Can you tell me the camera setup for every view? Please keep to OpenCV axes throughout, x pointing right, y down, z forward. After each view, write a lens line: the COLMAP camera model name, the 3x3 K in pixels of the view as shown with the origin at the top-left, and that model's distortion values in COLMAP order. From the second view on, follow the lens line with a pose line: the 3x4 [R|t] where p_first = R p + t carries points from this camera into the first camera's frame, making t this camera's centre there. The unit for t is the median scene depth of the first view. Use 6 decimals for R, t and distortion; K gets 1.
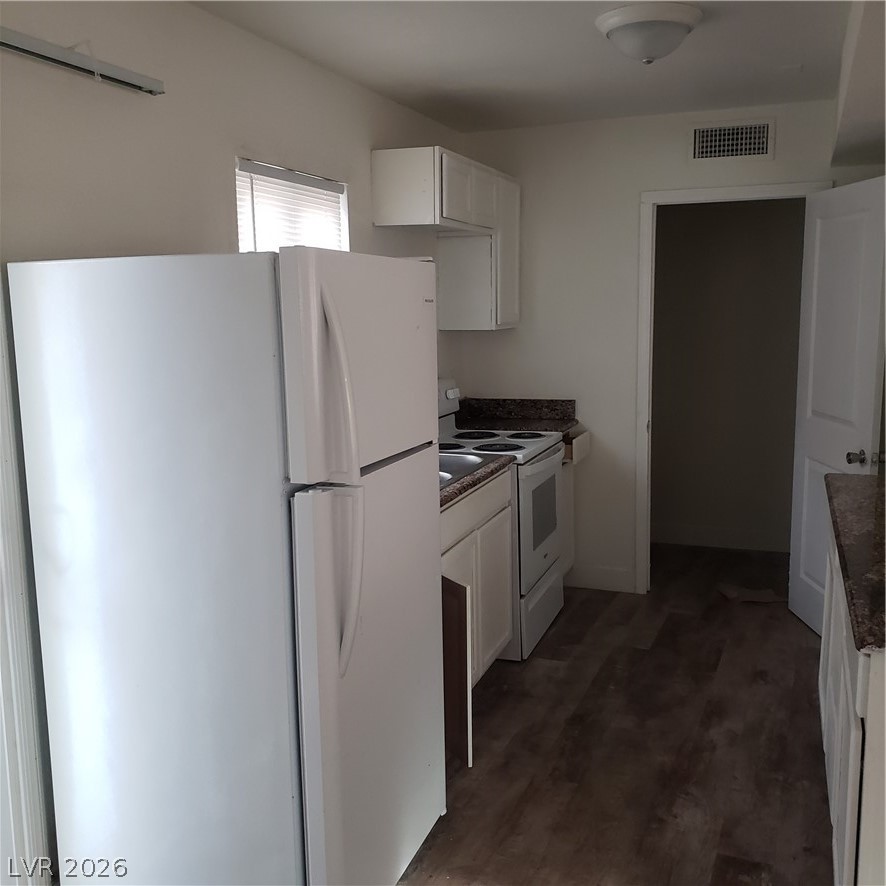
lens RADIAL K [[933.4, 0, 443.0], [0, 933.4, 443.0], [0, 0, 1]] dist [0.012995, 0.040215]
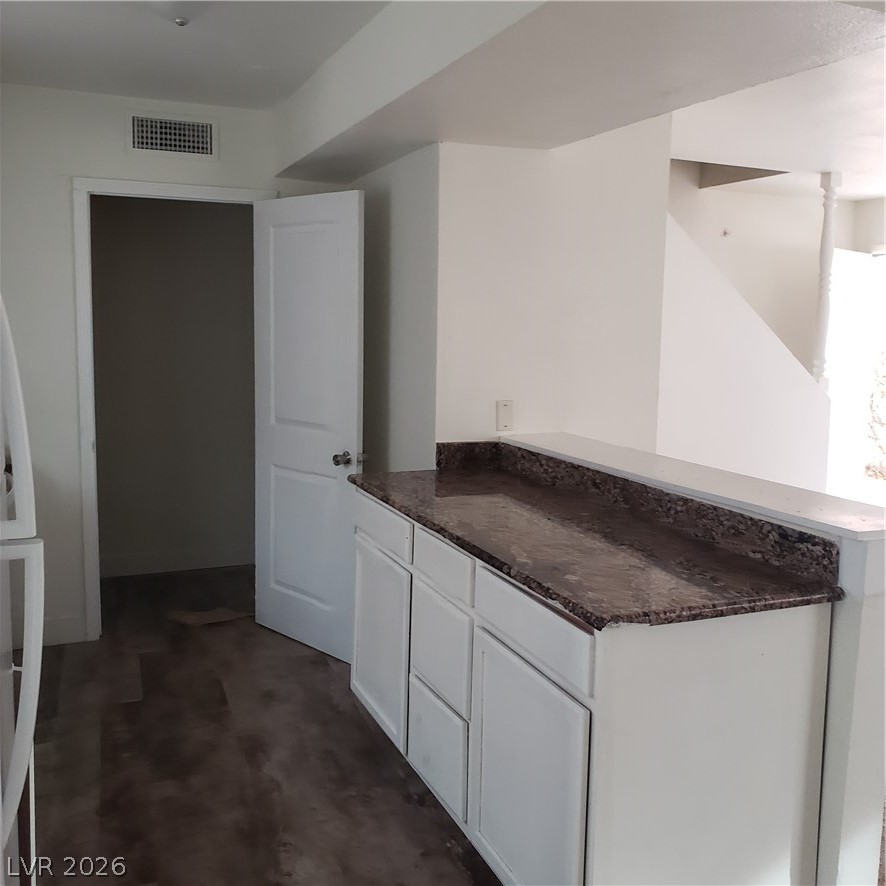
lens RADIAL K [[932.1, 0, 442.4], [0, 932.1, 418.9], [0, 0, 1]] dist [0.102292, -0.229832]
pose [[0.728048, -0.045891, 0.683988, -0.160966], [0.079901, 0.996637, -0.018180, -0.000838], [-0.680854, 0.067887, 0.729266, 0.154255]]
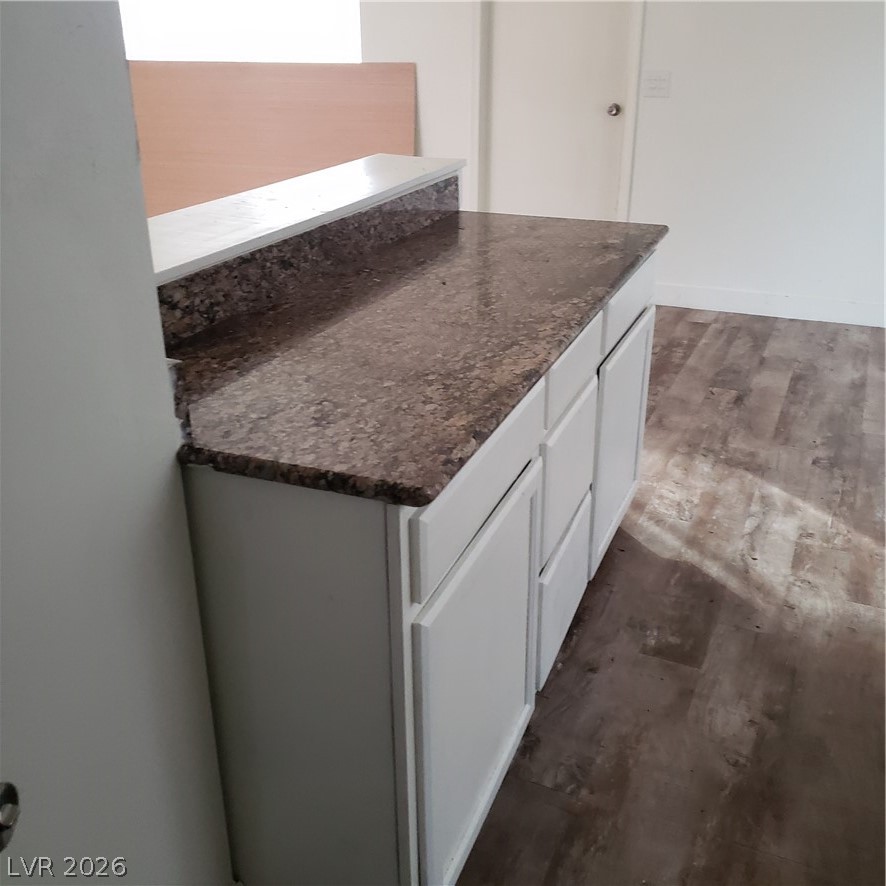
lens RADIAL K [[898.0, 0, 443.0], [0, 898.0, 443.0], [0, 0, 1]] dist [0.094301, -0.003559]
pose [[-0.998766, -0.042678, 0.025416, 0.331995], [-0.020265, 0.817232, 0.575953, -0.136581], [-0.045351, 0.574727, -0.817088, 1.013649]]
